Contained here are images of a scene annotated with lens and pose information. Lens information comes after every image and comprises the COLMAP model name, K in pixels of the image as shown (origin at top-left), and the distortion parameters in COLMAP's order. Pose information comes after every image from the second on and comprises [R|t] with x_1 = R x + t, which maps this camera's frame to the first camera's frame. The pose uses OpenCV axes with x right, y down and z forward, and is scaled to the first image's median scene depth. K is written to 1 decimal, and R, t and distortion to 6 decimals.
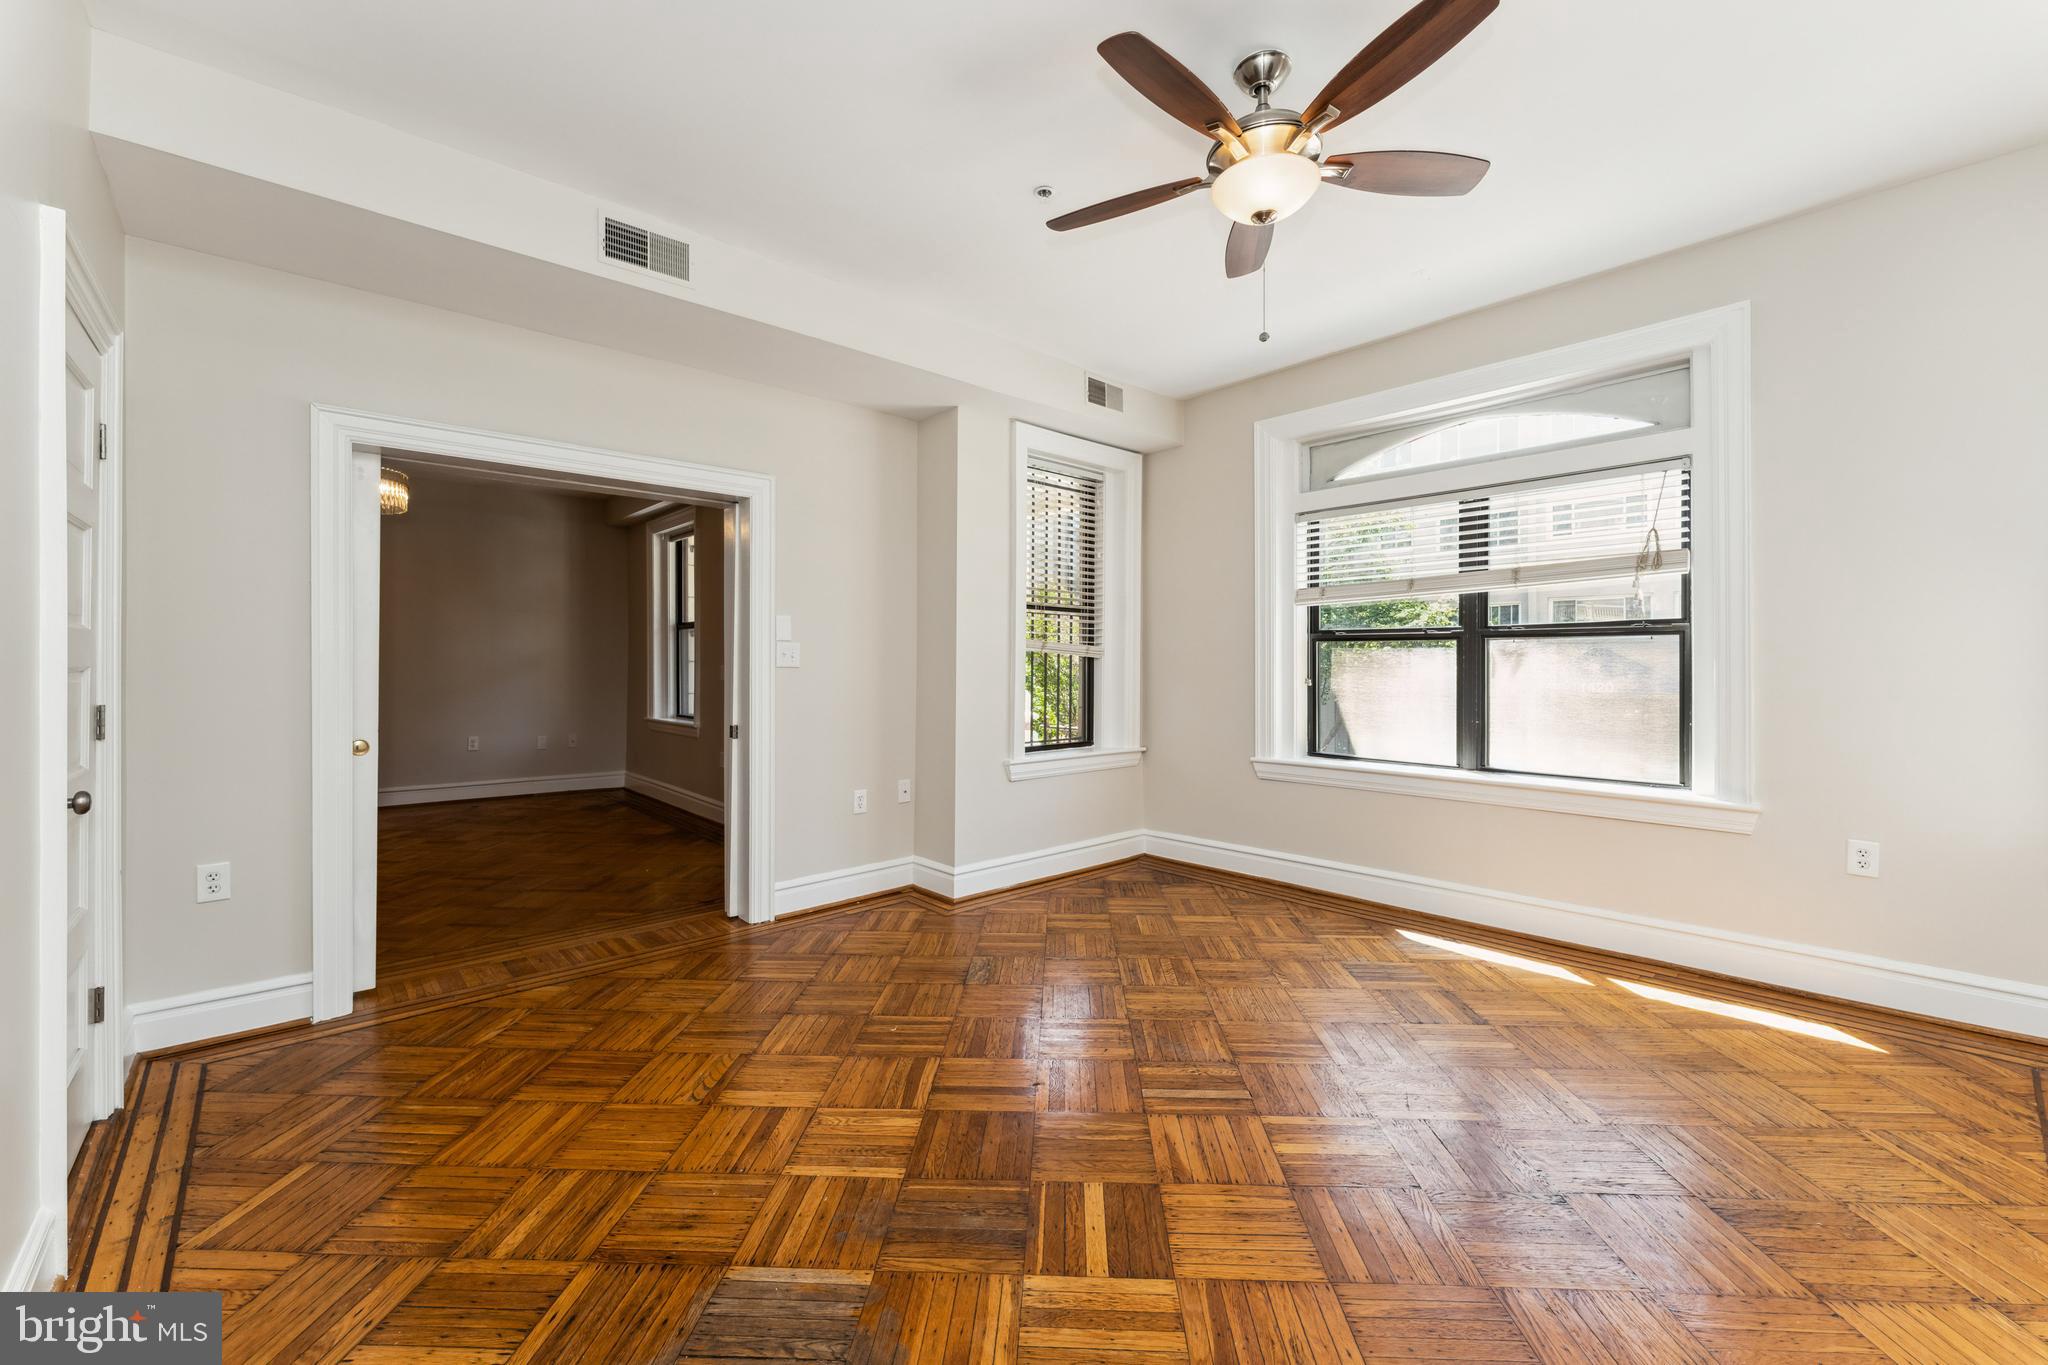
lens RADIAL K [[829.7, 0, 1022.5], [0, 829.7, 690.4], [0, 0, 1]] dist [-0.002055, -0.000445]
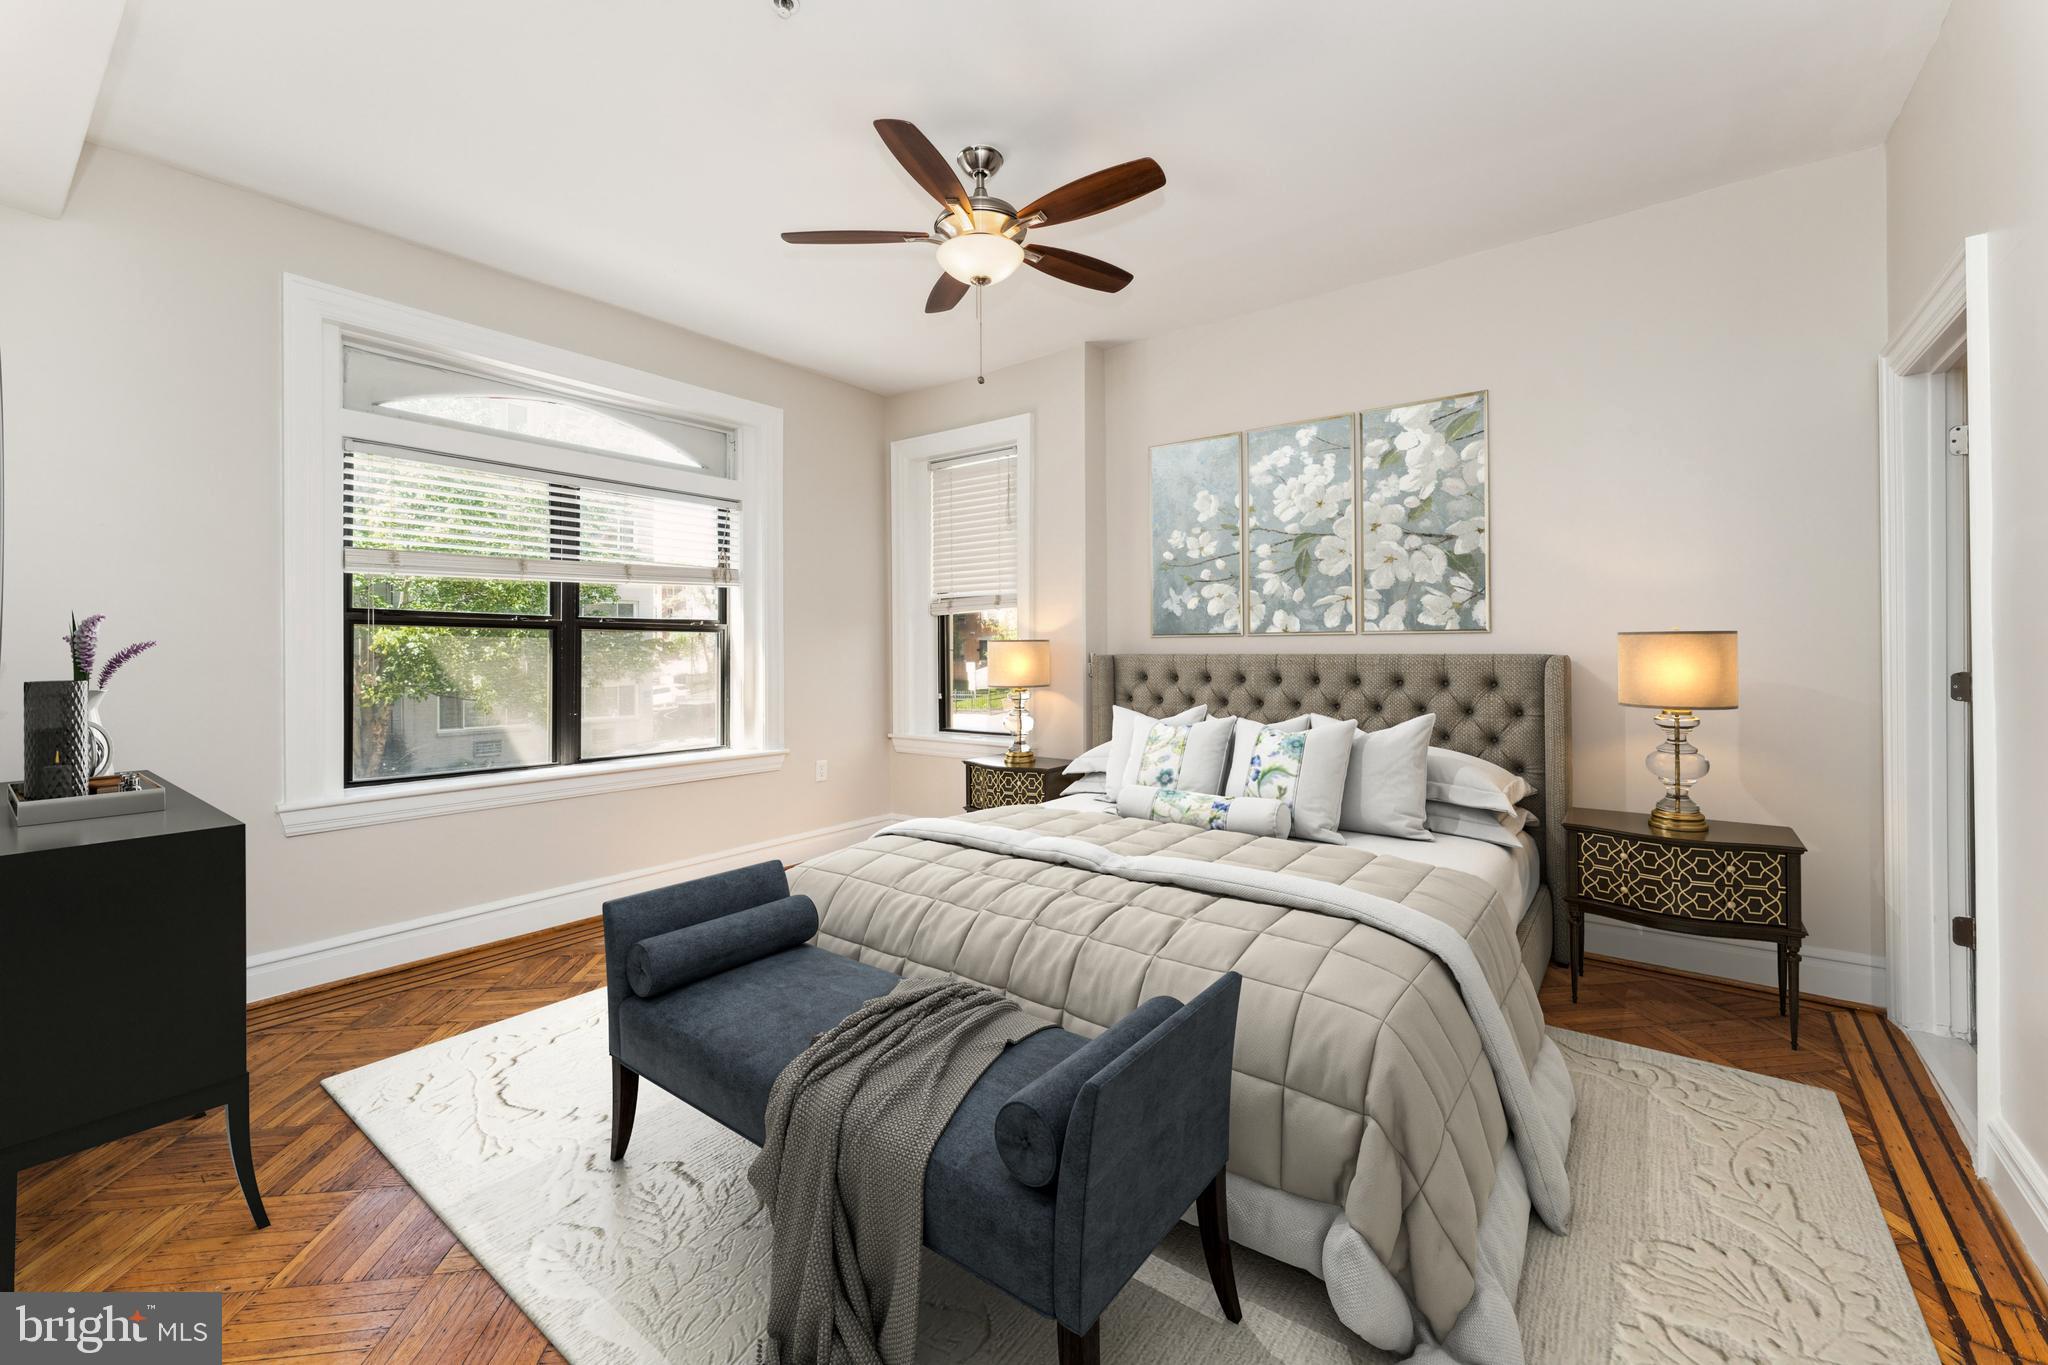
lens RADIAL K [[831.9, 0, 1020.9], [0, 831.9, 672.7], [0, 0, 1]] dist [-0.001118, -0.000315]
pose [[-0.195326, -0.017700, 0.980579, -0.530170], [0.037775, 0.998959, 0.025557, -0.016202], [-0.980011, 0.042034, -0.194454, 0.689650]]
